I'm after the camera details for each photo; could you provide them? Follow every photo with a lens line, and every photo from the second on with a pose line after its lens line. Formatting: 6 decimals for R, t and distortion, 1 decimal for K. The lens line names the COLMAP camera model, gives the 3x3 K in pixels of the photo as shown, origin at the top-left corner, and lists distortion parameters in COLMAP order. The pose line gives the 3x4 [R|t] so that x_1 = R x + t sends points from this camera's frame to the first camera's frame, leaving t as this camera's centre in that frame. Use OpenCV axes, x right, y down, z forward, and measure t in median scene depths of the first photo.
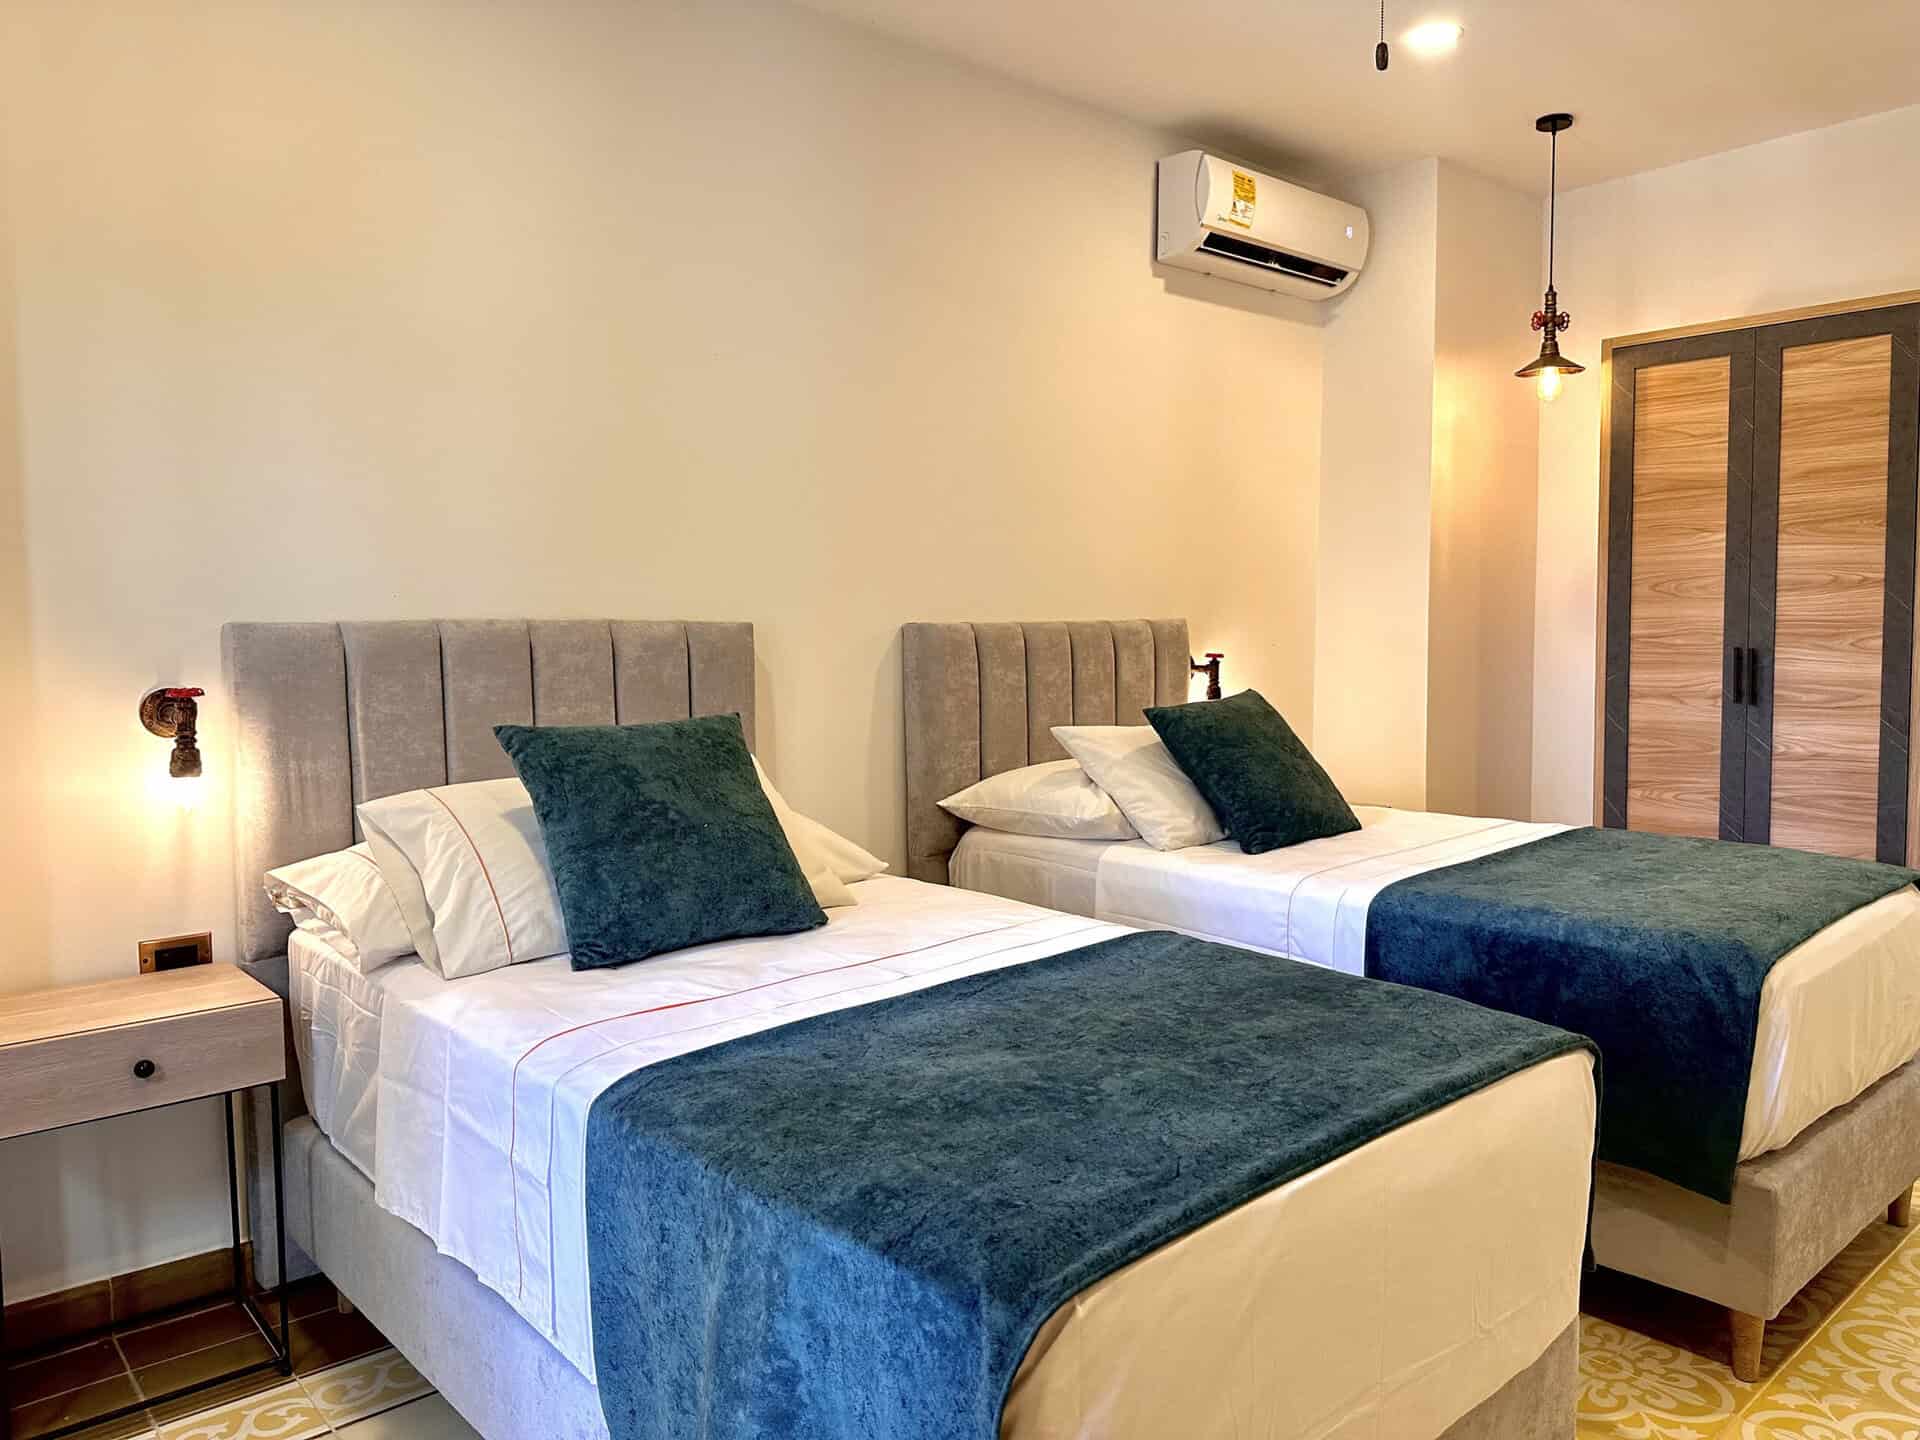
lens RADIAL K [[1358.8, 0, 960.0], [0, 1358.8, 720.0], [0, 0, 1]] dist [0.043494, -0.002868]
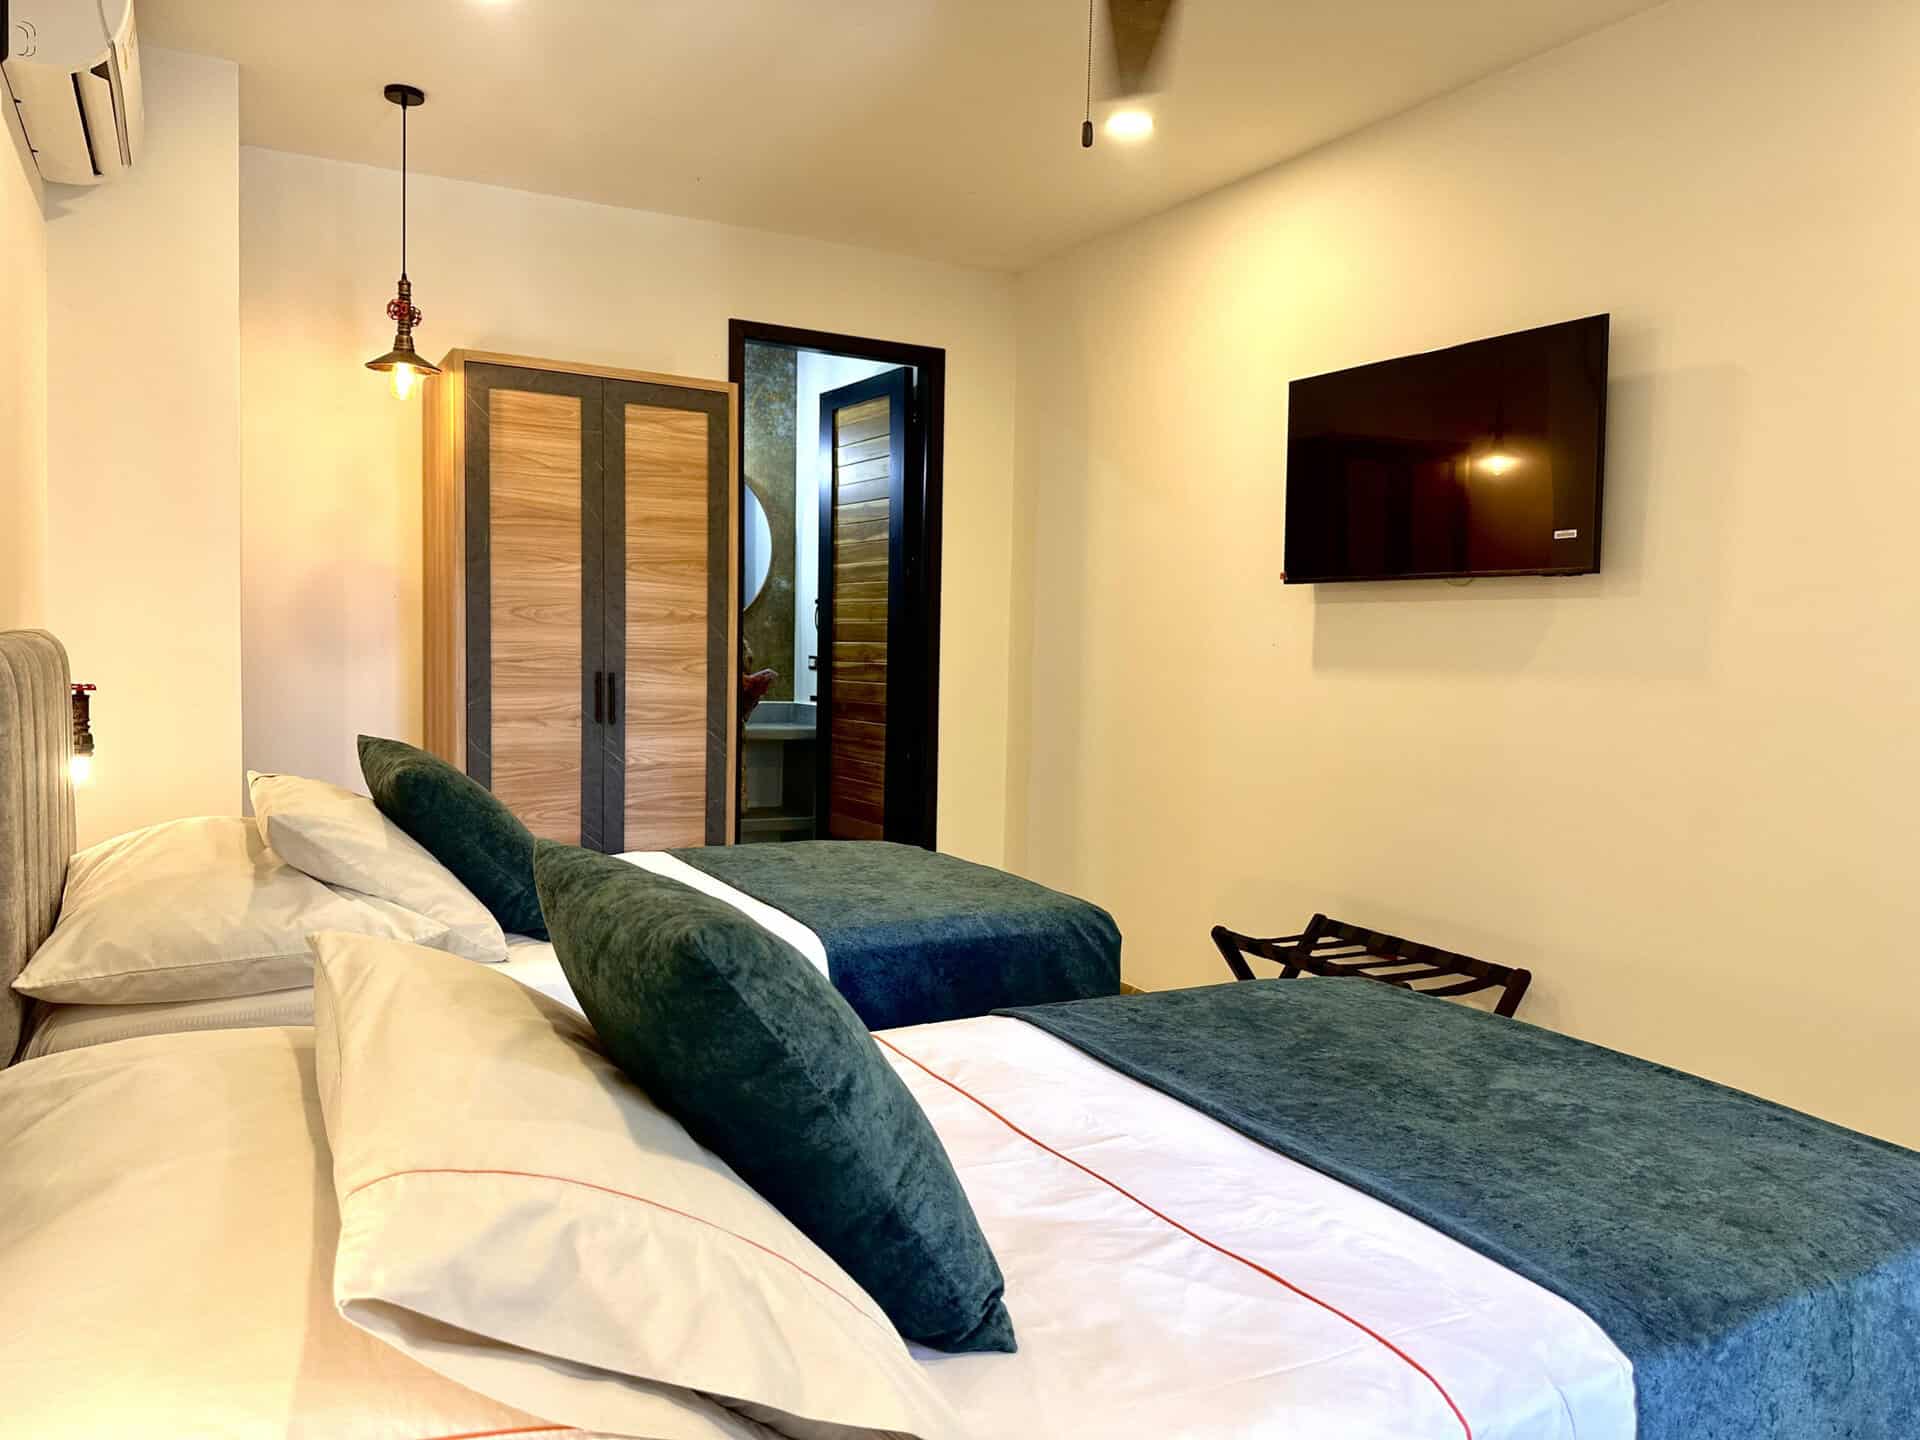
lens RADIAL K [[1362.7, 0, 960.5], [0, 1362.7, 766.4], [0, 0, 1]] dist [-0.001347, -0.005464]
pose [[0.212318, -0.080878, 0.973848, -0.424476], [0.042648, 0.996386, 0.073452, -0.044554], [-0.976270, 0.025938, 0.215000, 0.488567]]
